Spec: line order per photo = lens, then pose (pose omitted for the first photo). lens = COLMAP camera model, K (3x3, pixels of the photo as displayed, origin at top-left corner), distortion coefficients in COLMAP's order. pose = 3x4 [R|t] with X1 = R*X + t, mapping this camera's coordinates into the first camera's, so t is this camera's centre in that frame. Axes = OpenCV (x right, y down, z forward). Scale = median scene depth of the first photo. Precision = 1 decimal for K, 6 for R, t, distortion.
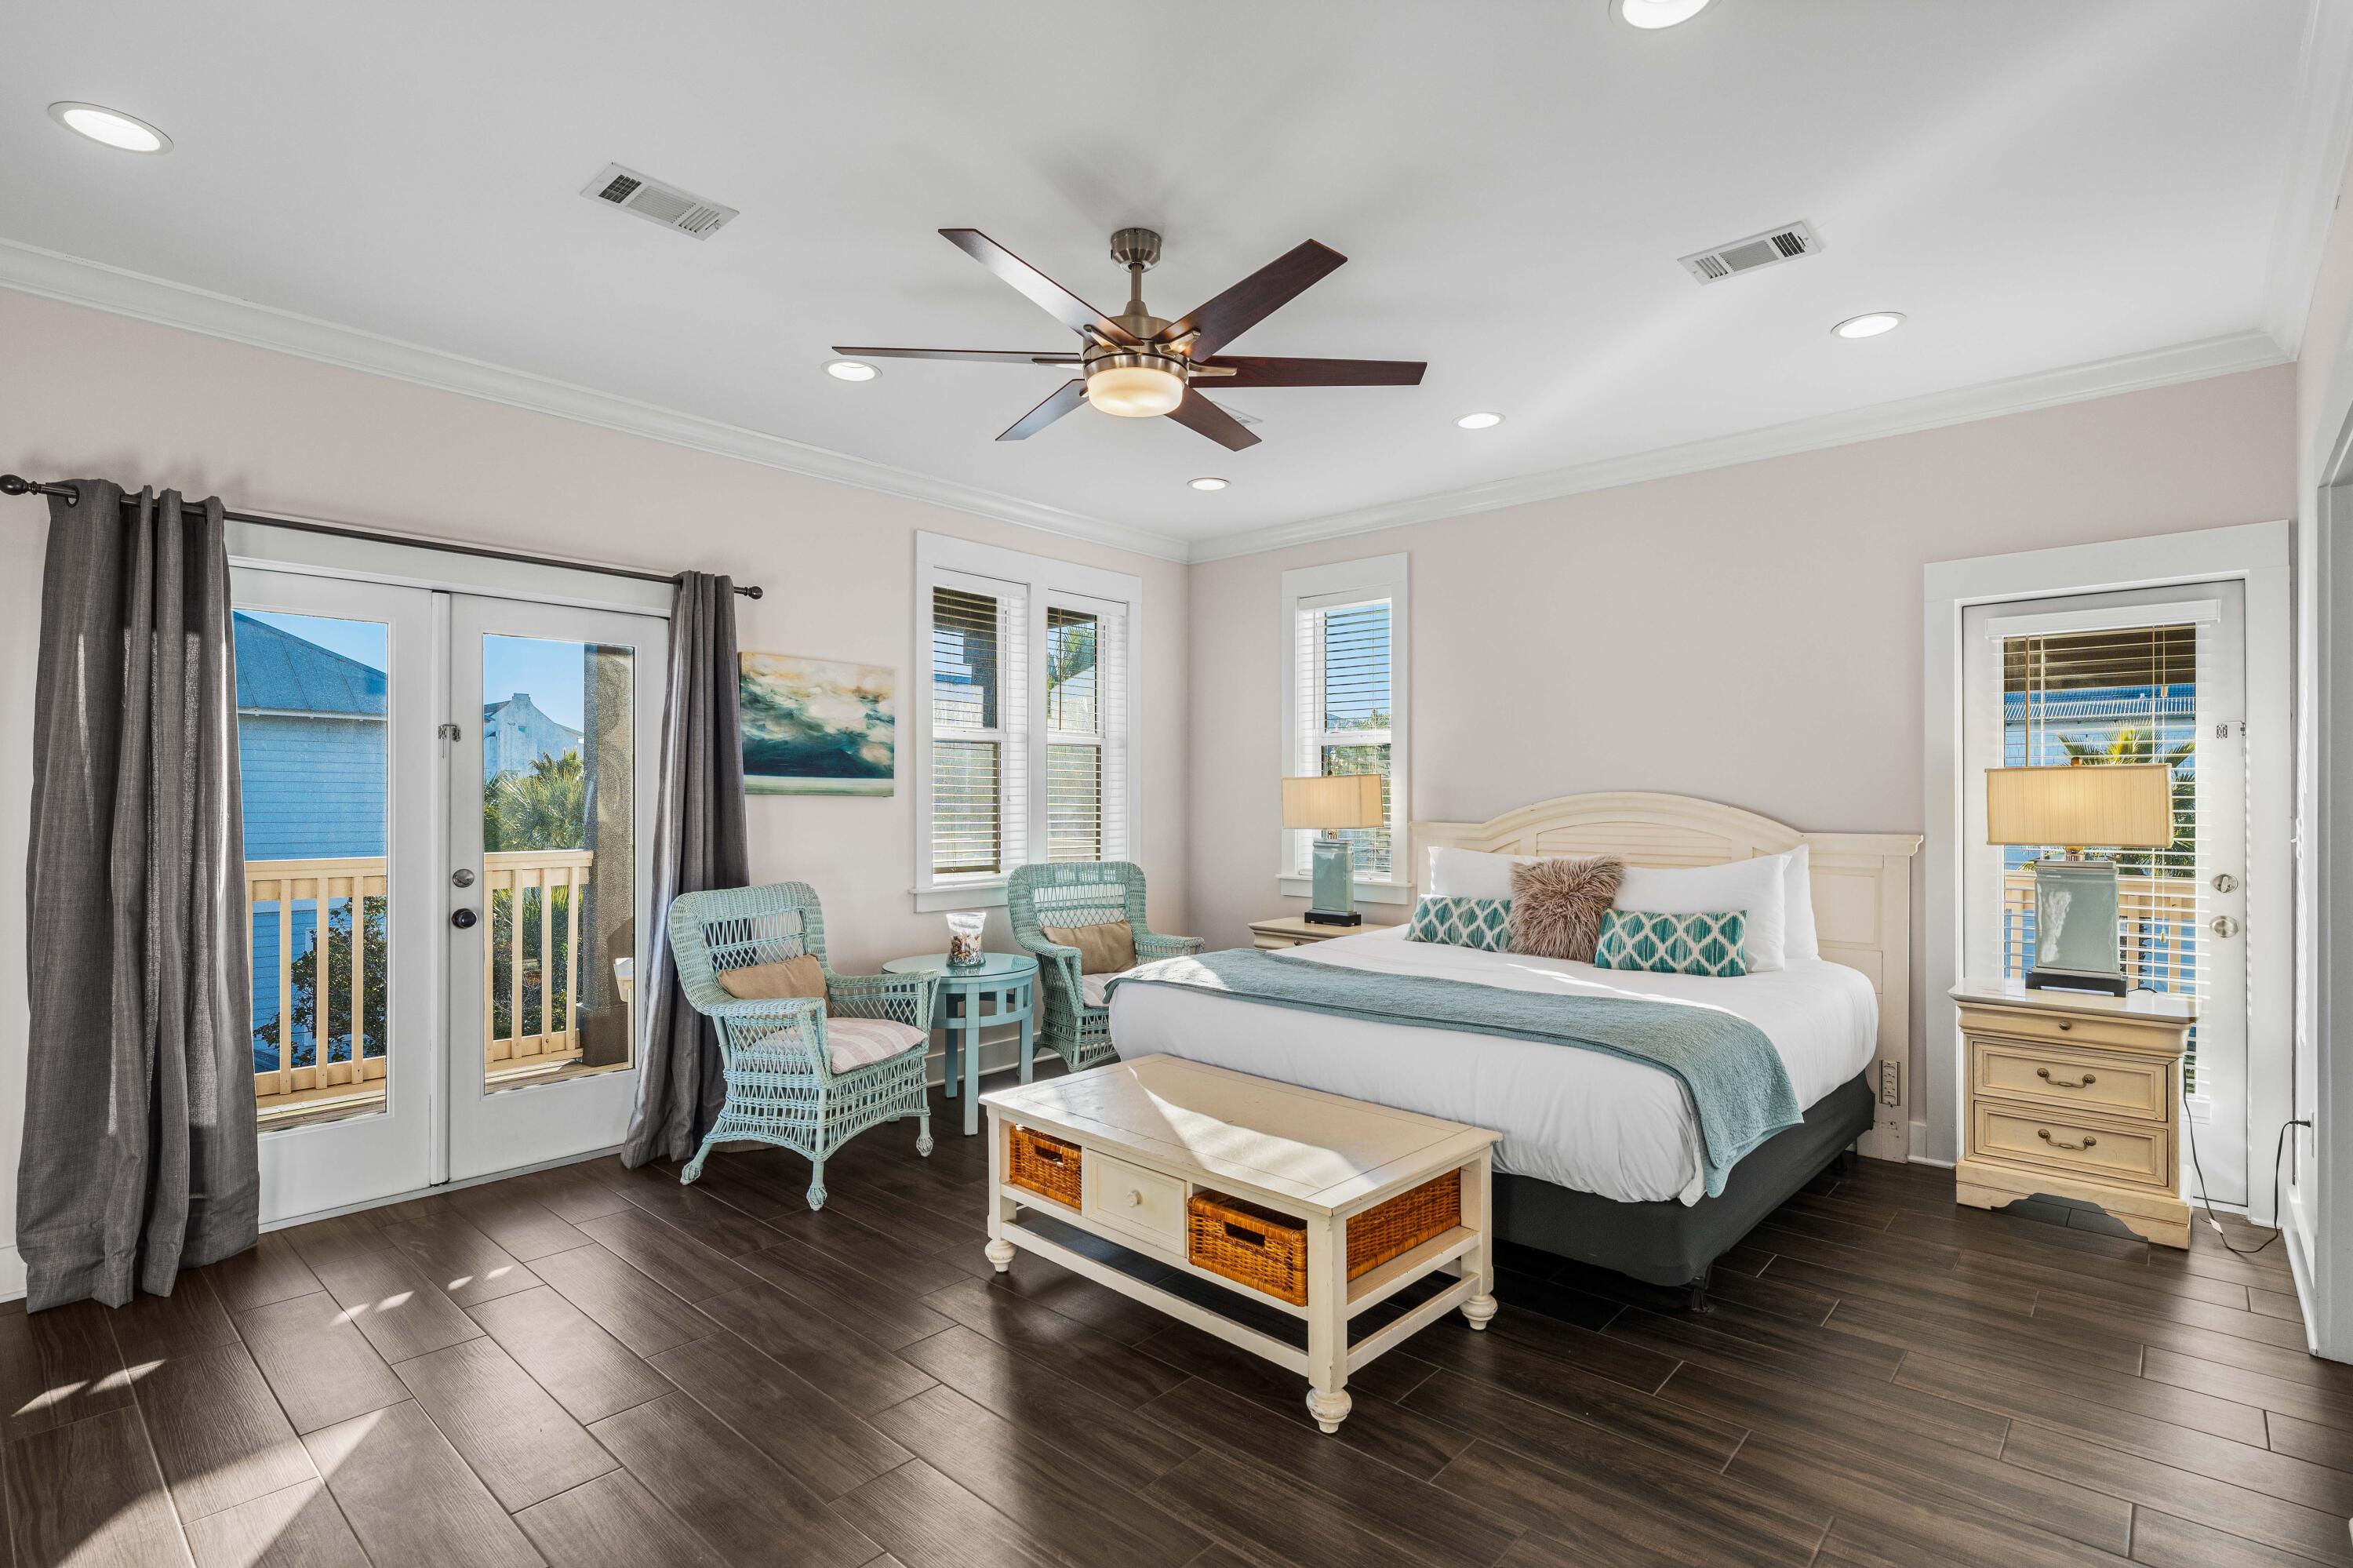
lens RADIAL K [[1132.6, 0, 1188.3], [0, 1132.6, 812.7], [0, 0, 1]] dist [0.001363, 0.000539]
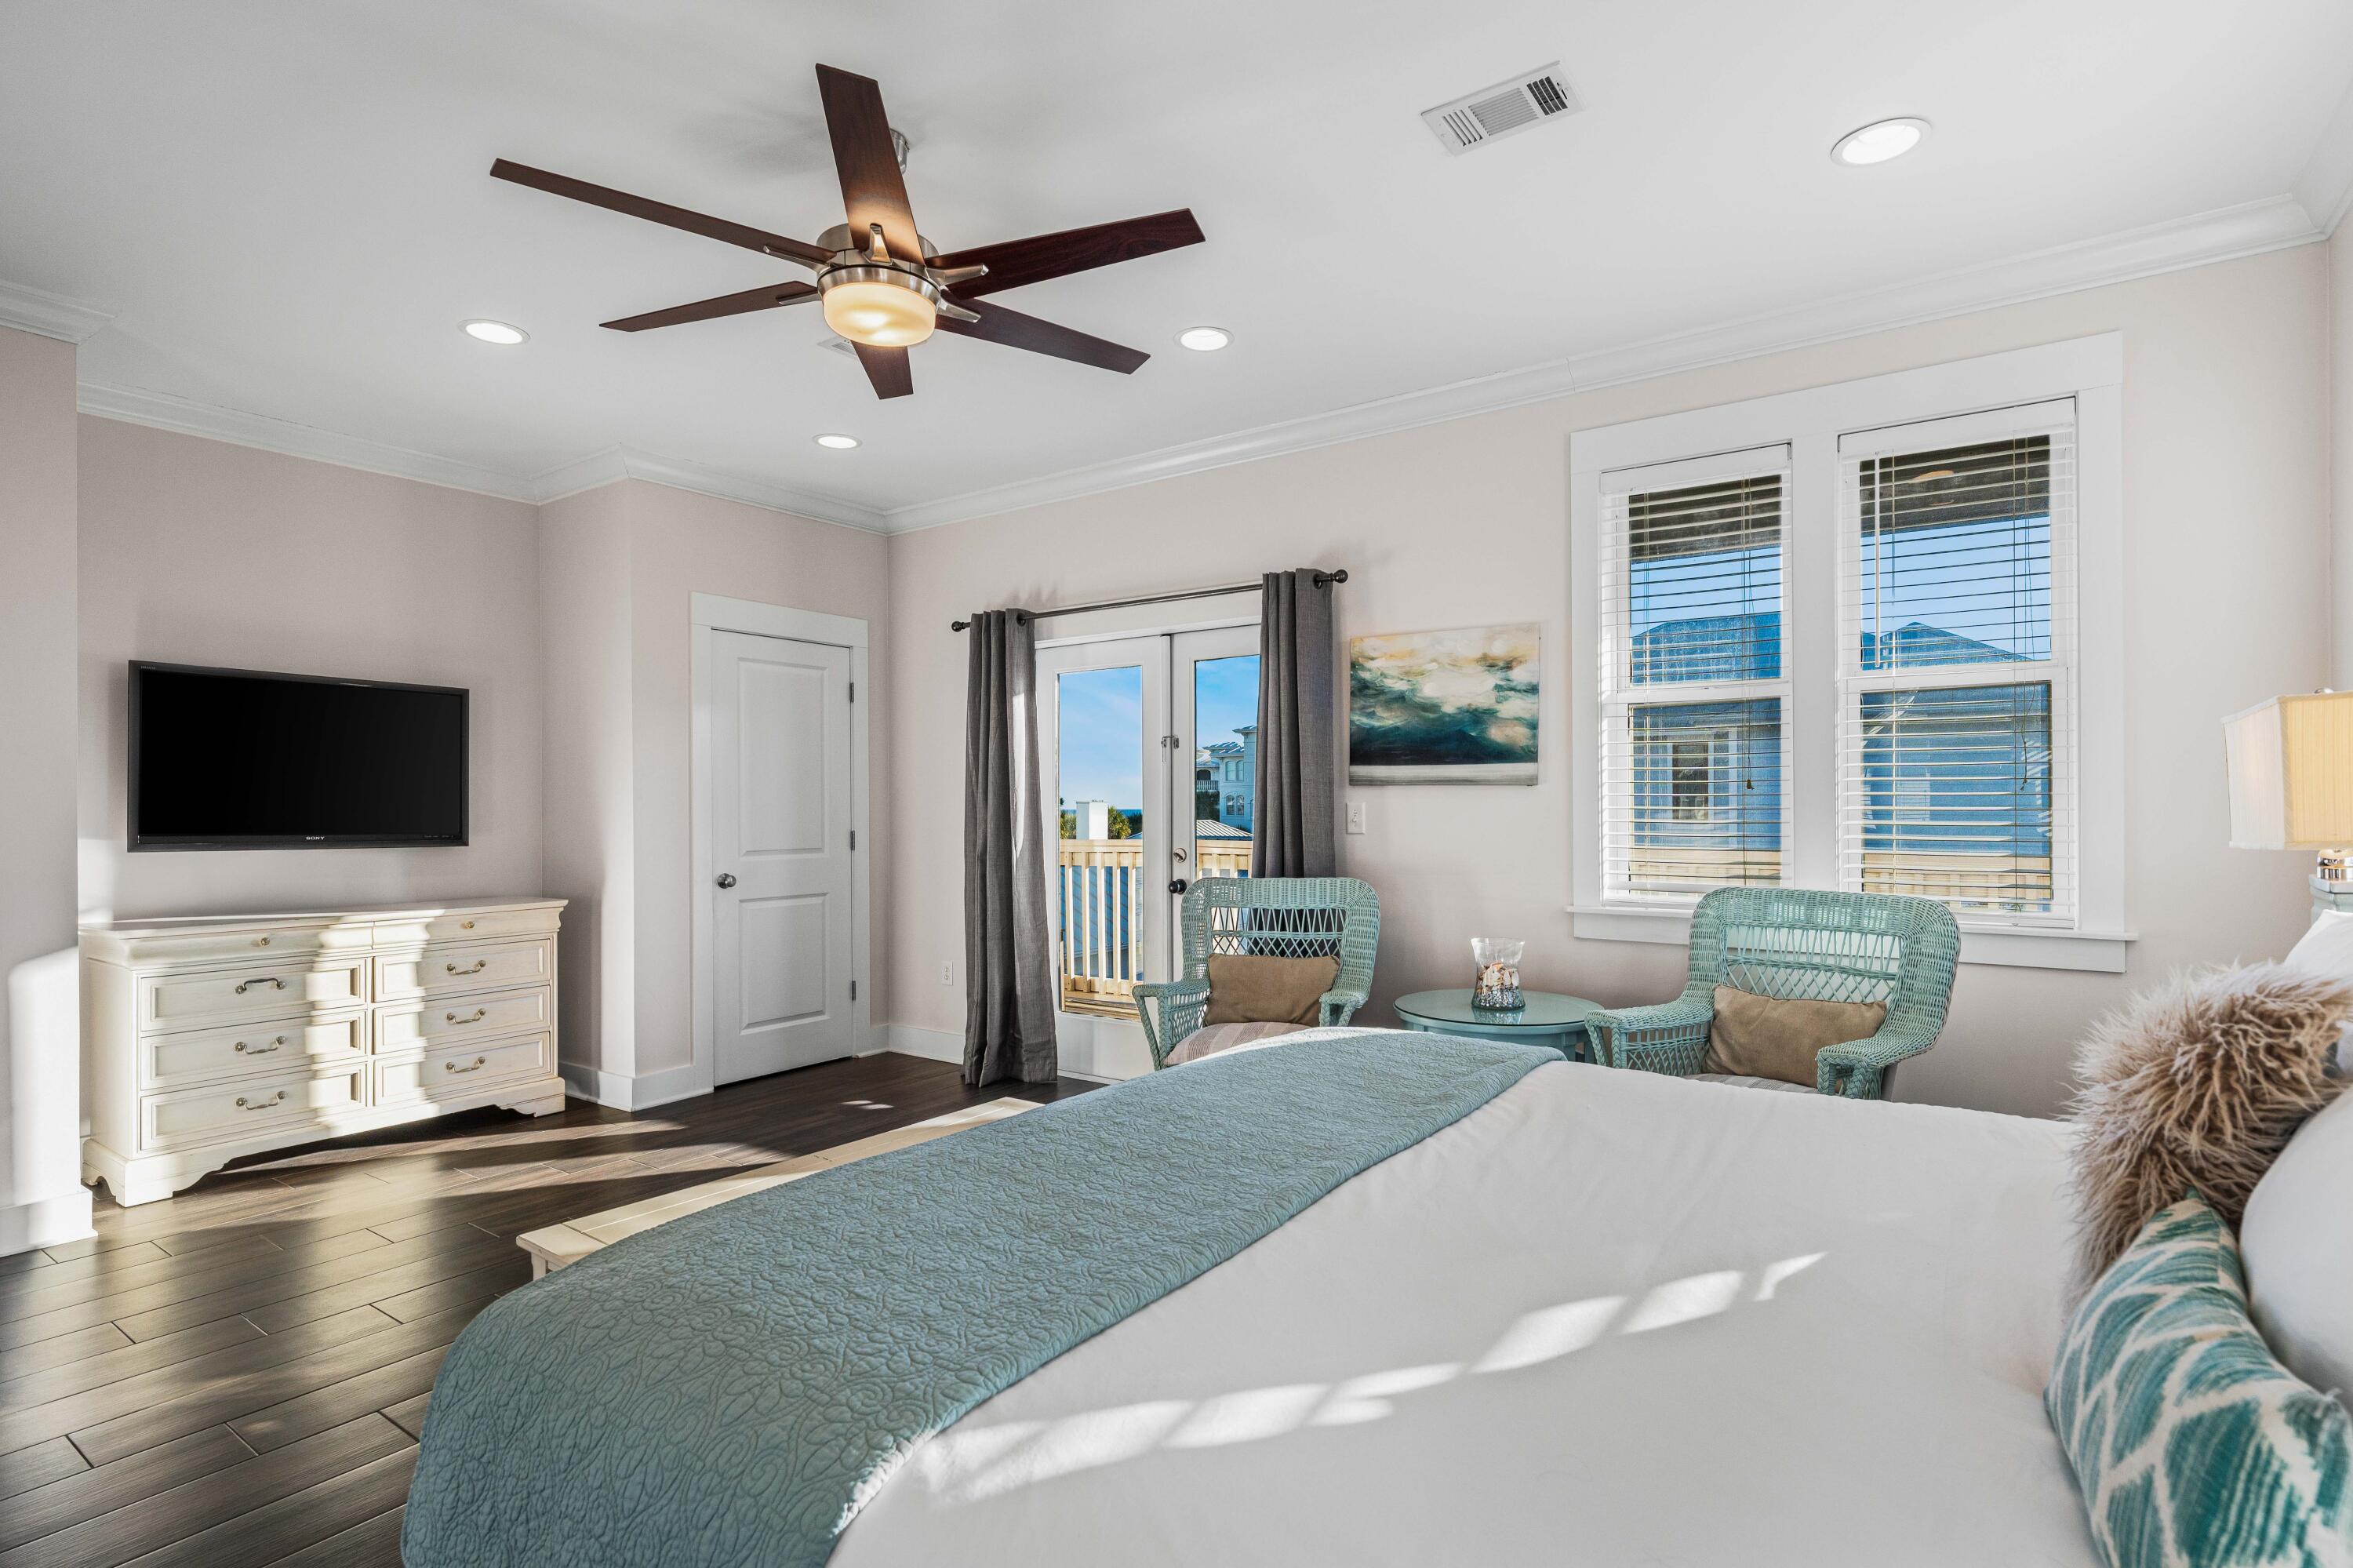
lens RADIAL K [[1132.6, 0, 1188.3], [0, 1132.6, 812.7], [0, 0, 1]] dist [0.001363, 0.000539]
pose [[0.118184, -0.002789, -0.992988, 0.521345], [-0.015435, 0.999870, -0.004645, 0.012925], [0.992872, 0.015875, 0.118125, 0.706583]]
